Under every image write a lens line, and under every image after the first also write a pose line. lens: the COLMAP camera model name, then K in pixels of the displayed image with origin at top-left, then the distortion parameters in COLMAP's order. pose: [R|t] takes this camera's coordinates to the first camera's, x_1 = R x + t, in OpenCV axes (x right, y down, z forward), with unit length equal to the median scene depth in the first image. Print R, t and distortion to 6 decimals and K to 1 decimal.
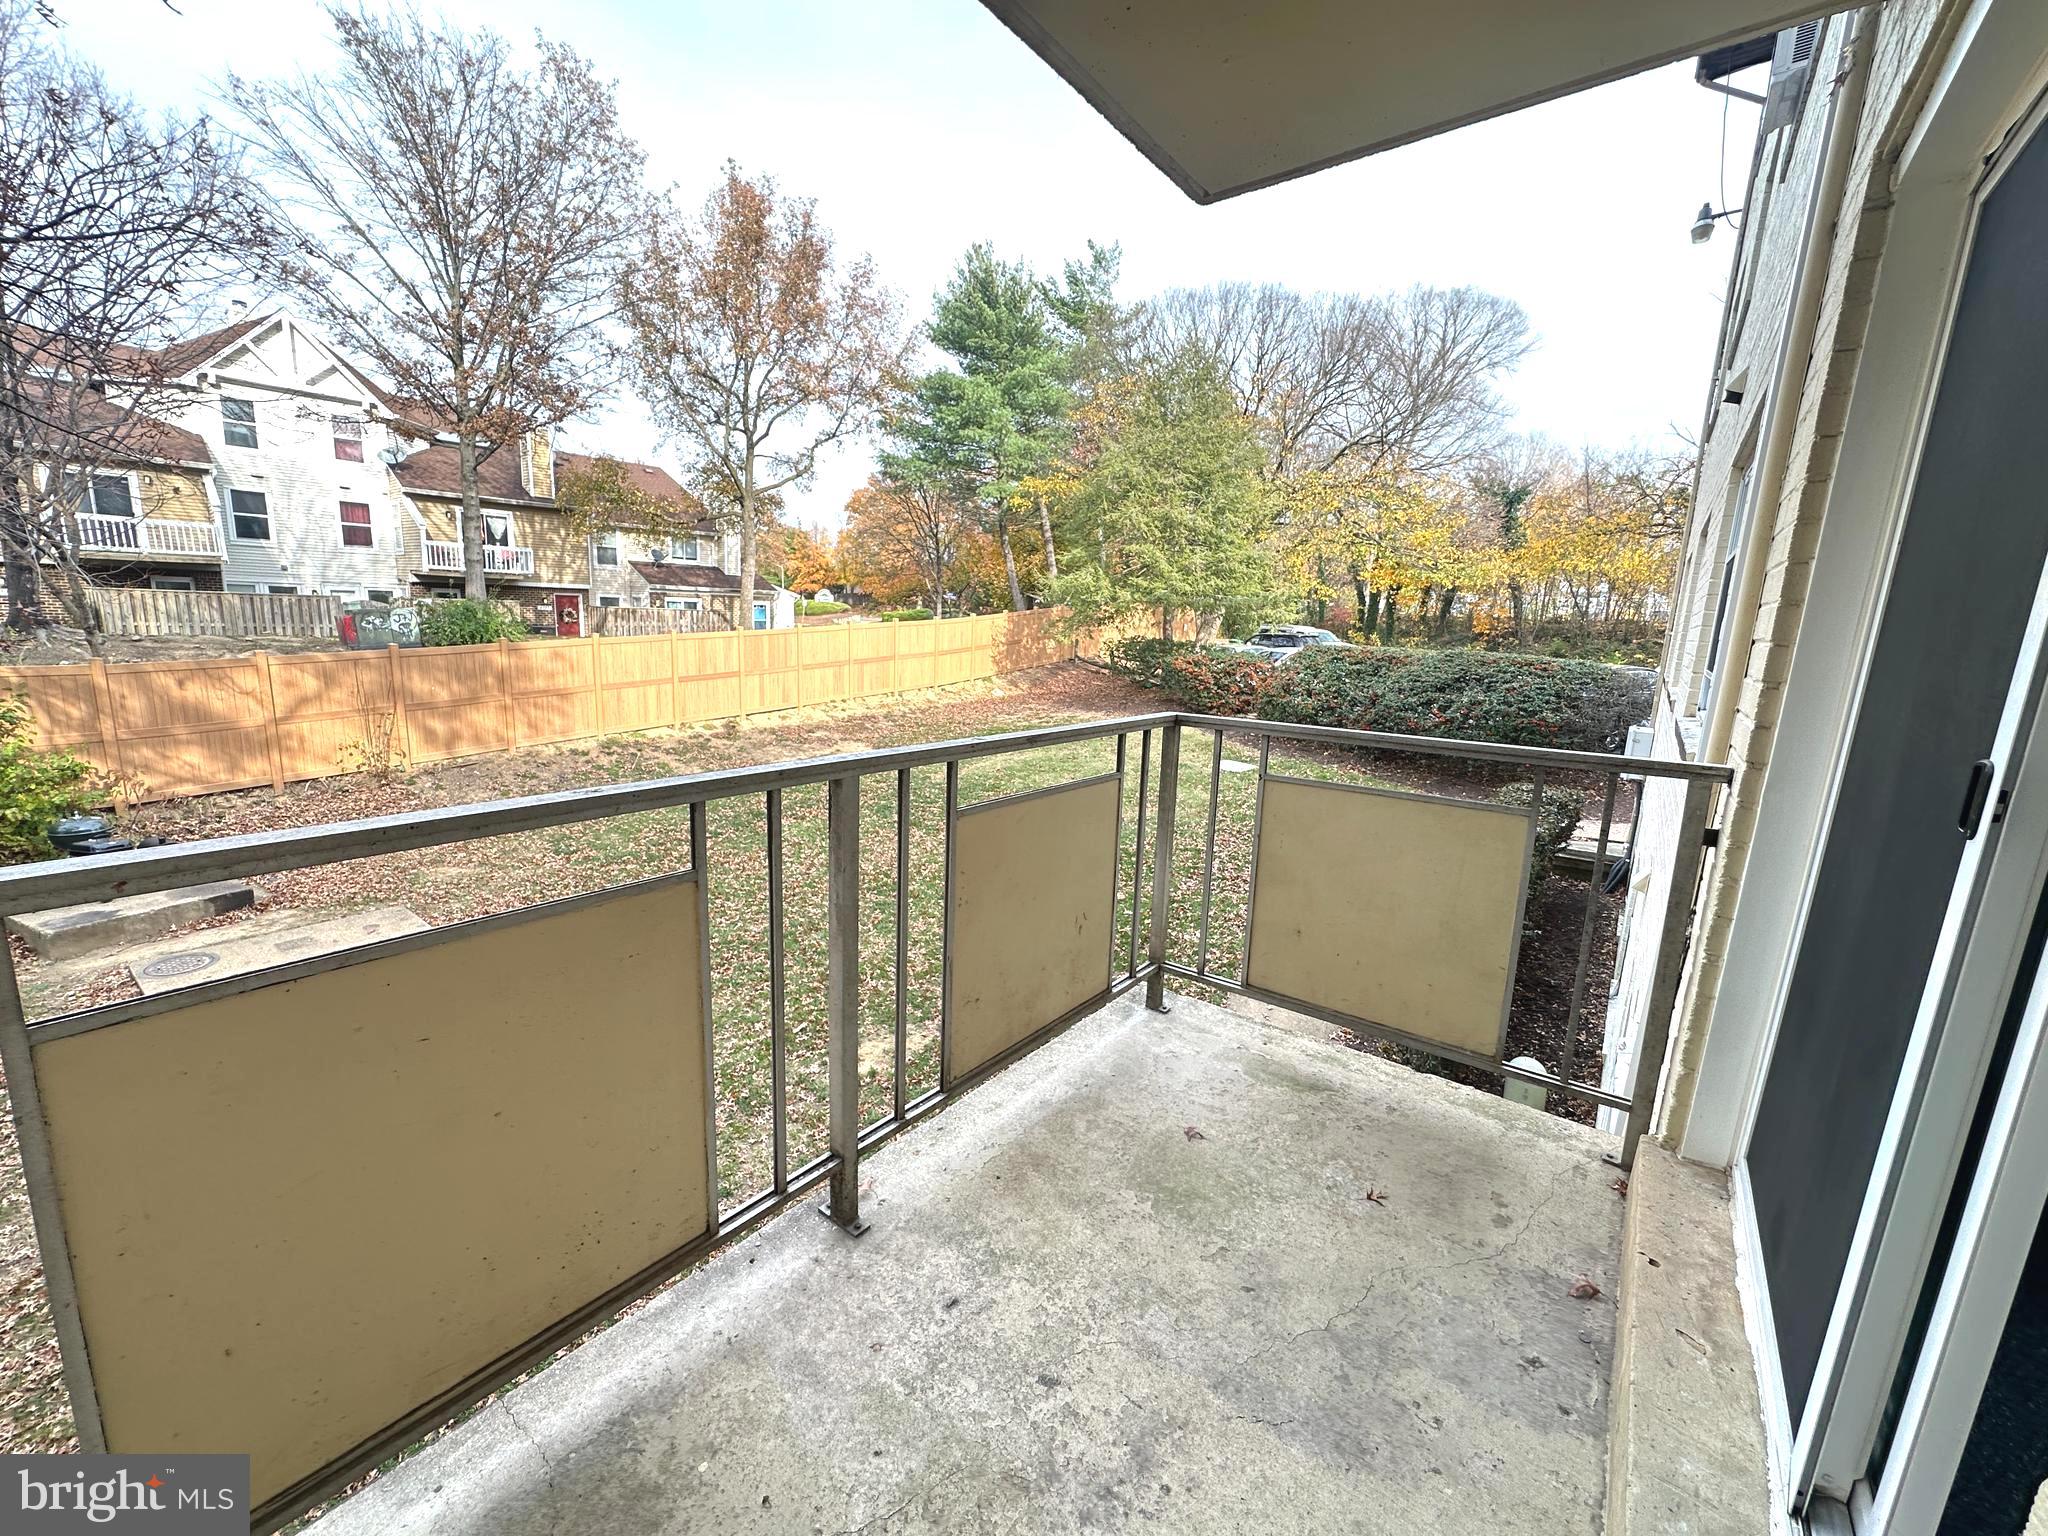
lens RADIAL K [[822.9, 0, 1024.0], [0, 822.9, 768.0], [0, 0, 1]] dist [-0.000331, 0.000261]
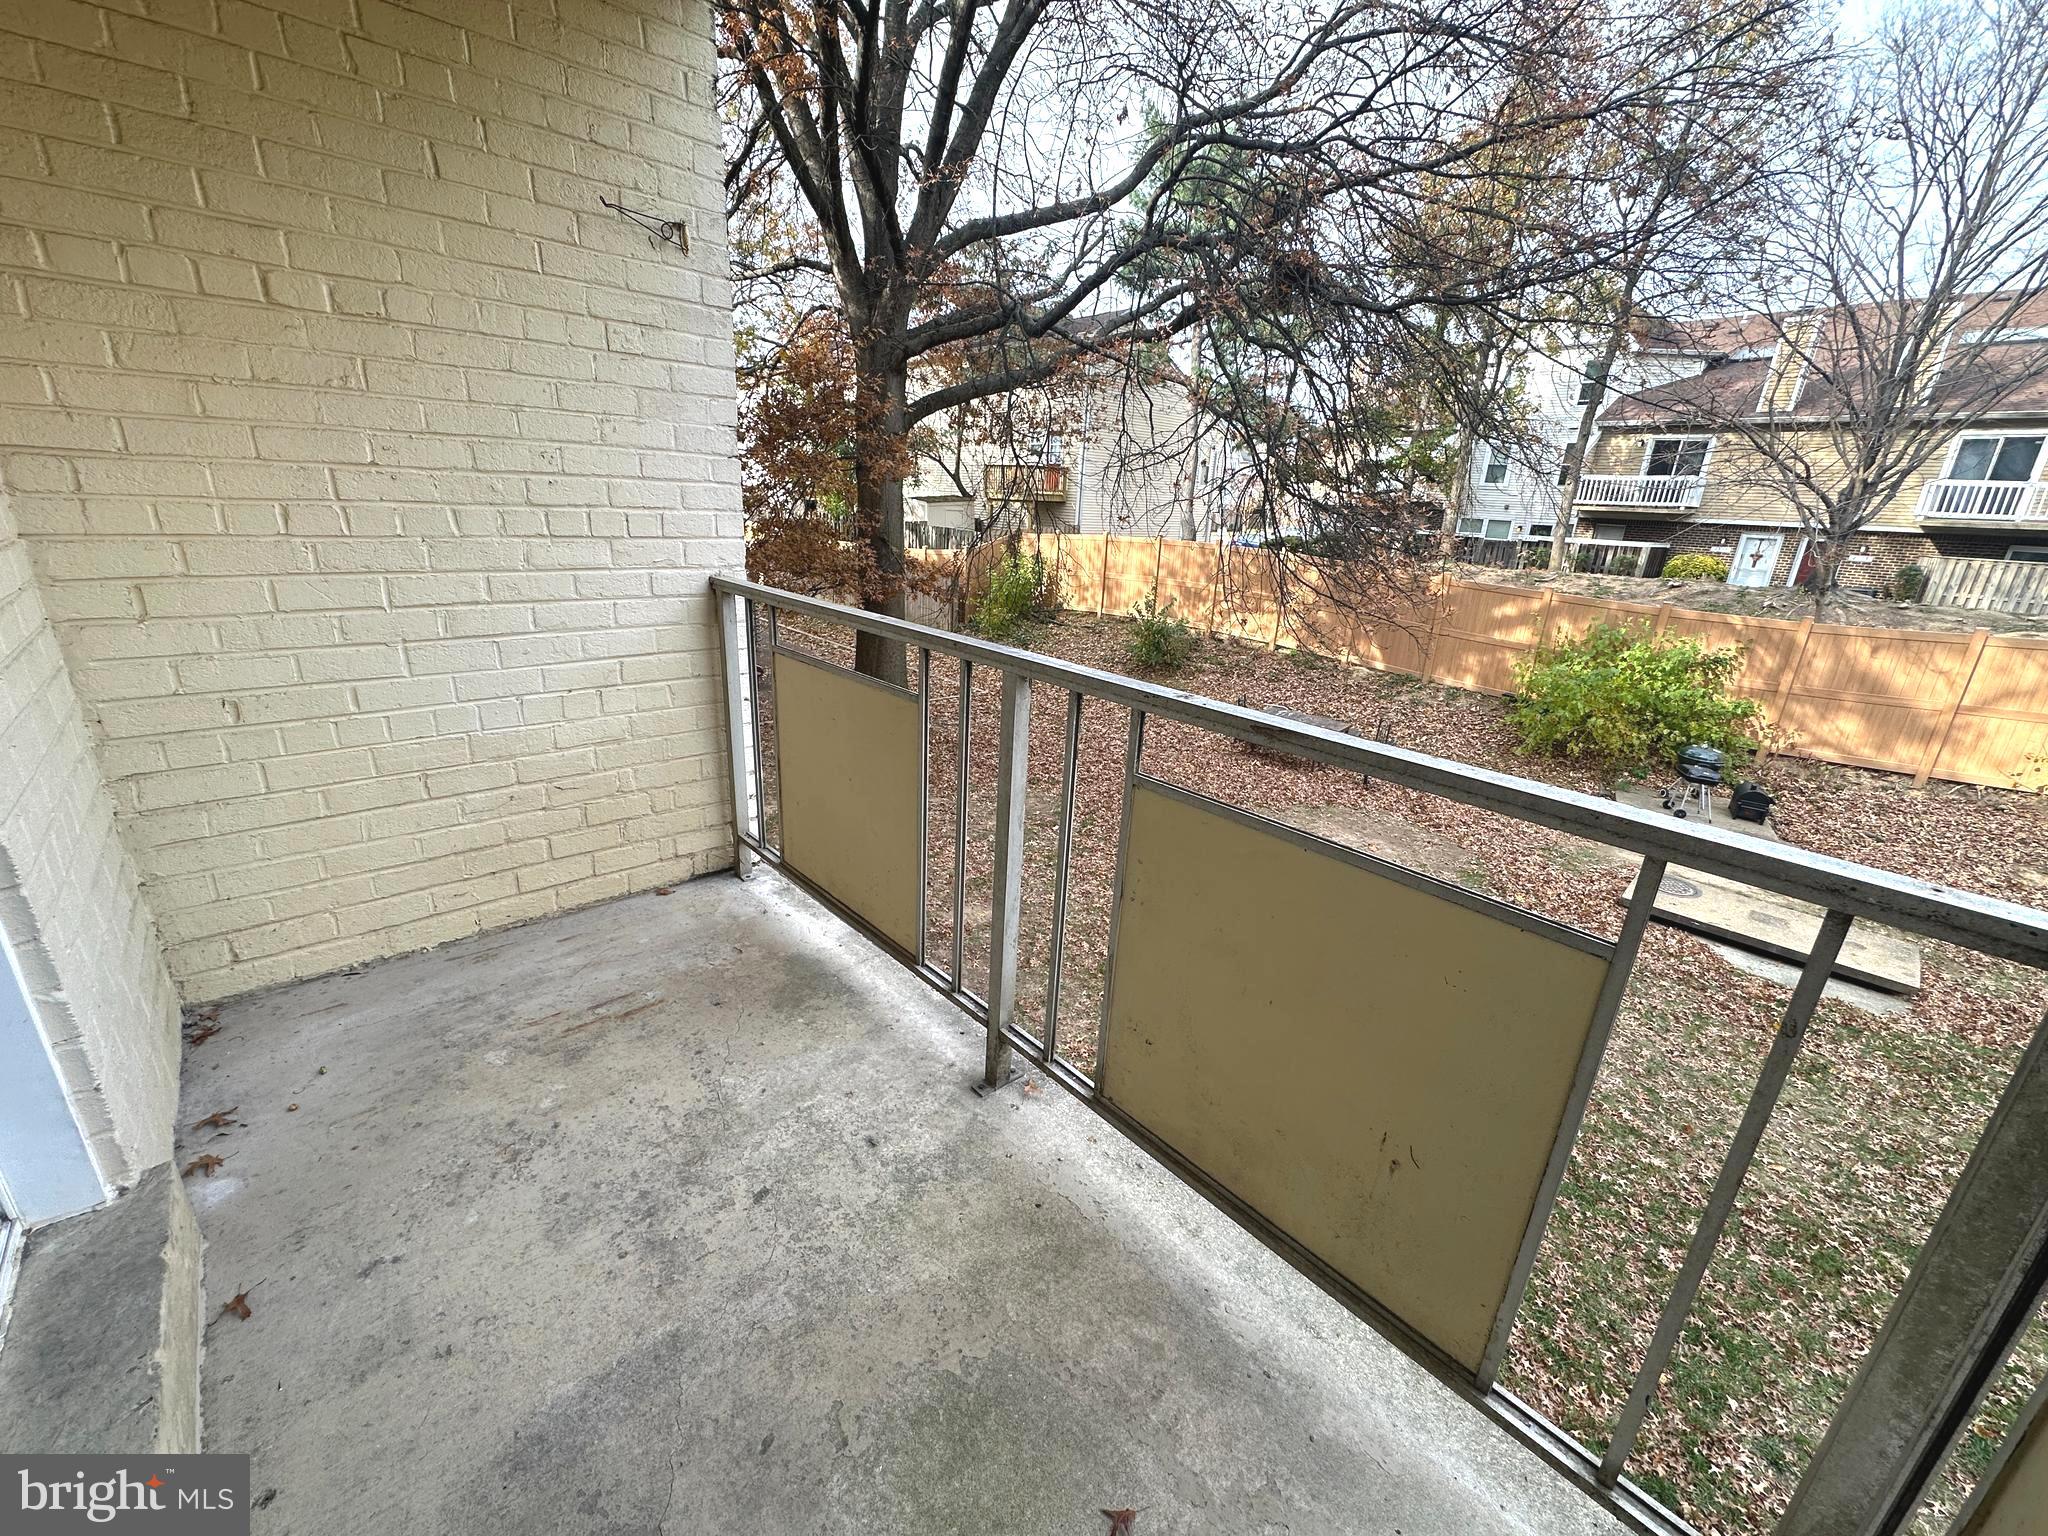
lens RADIAL K [[822.9, 0, 1024.0], [0, 822.9, 768.0], [0, 0, 1]] dist [-0.000331, 0.000261]
pose [[-0.174489, 0.262981, -0.948891, 0.714803], [-0.237139, 0.924087, 0.299713, -0.172520], [0.955677, 0.277316, -0.098880, 1.053442]]
